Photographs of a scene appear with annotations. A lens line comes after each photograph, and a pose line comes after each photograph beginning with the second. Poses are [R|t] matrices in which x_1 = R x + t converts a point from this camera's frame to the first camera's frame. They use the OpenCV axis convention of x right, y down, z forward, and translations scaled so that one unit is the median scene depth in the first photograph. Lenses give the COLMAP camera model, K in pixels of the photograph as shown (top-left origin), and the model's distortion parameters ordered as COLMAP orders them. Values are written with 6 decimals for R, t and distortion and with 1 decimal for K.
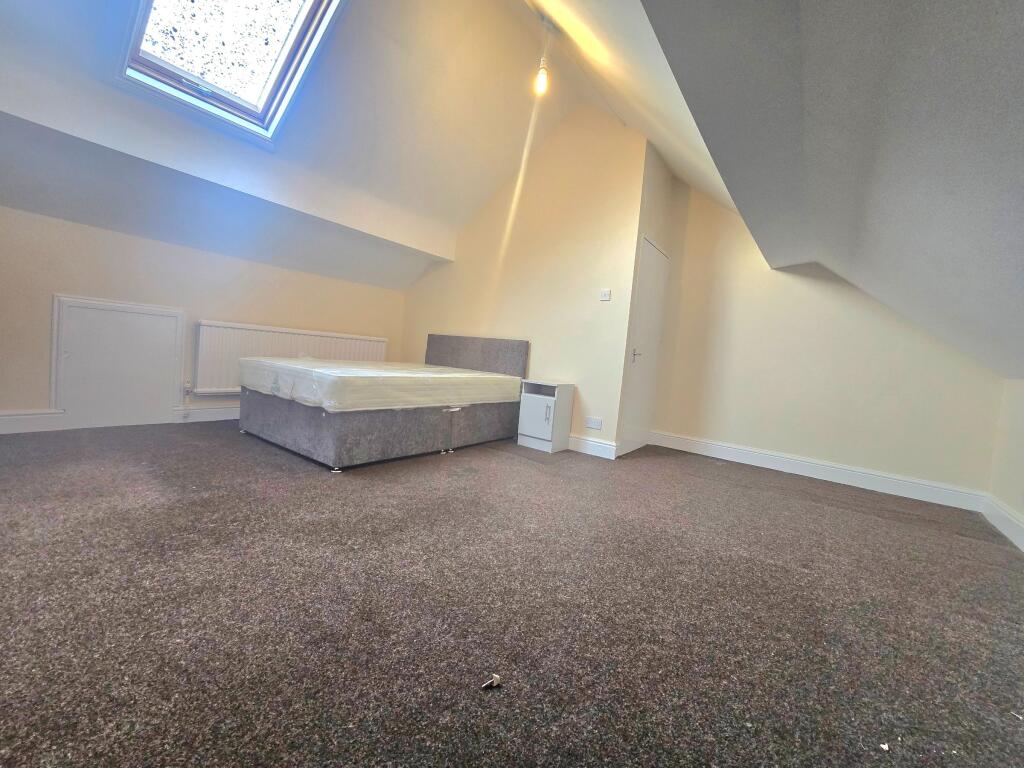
lens RADIAL K [[422.6, 0, 511.2], [0, 422.6, 382.1], [0, 0, 1]] dist [0.000158, 0.000160]
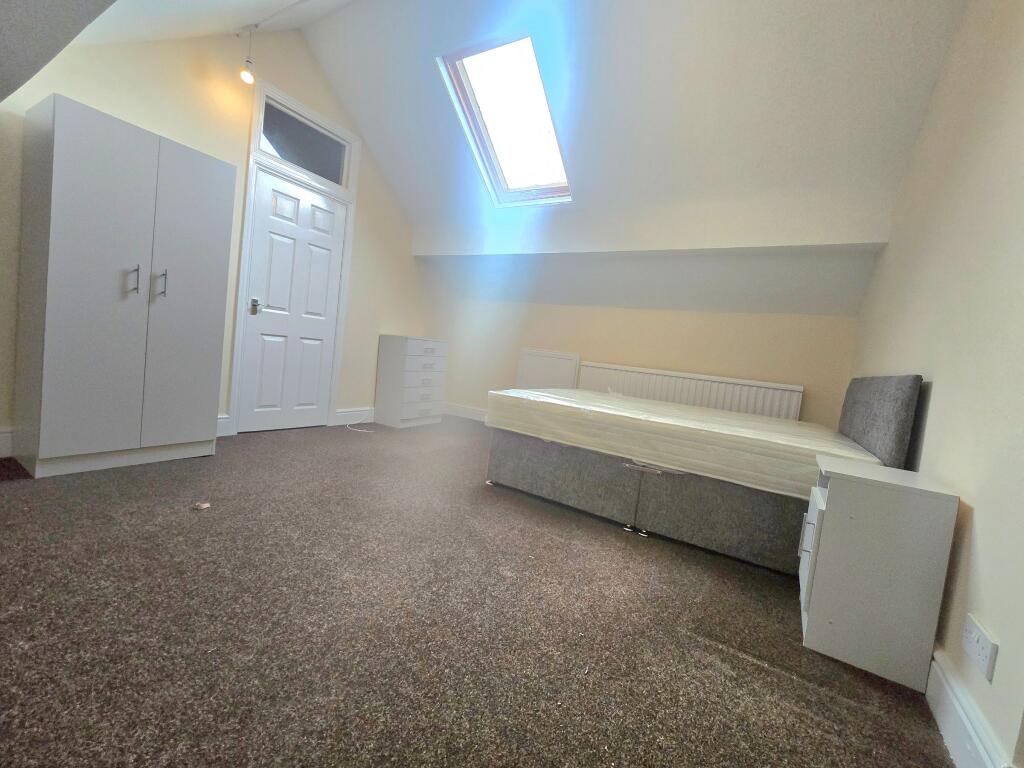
lens RADIAL K [[422.6, 0, 513.9], [0, 422.6, 379.9], [0, 0, 1]] dist [0.000158, 0.000160]
pose [[0.091385, -0.019250, -0.995630, 0.500355], [-0.173658, 0.984185, -0.034968, -0.013514], [0.980557, 0.176095, 0.086597, 0.711231]]
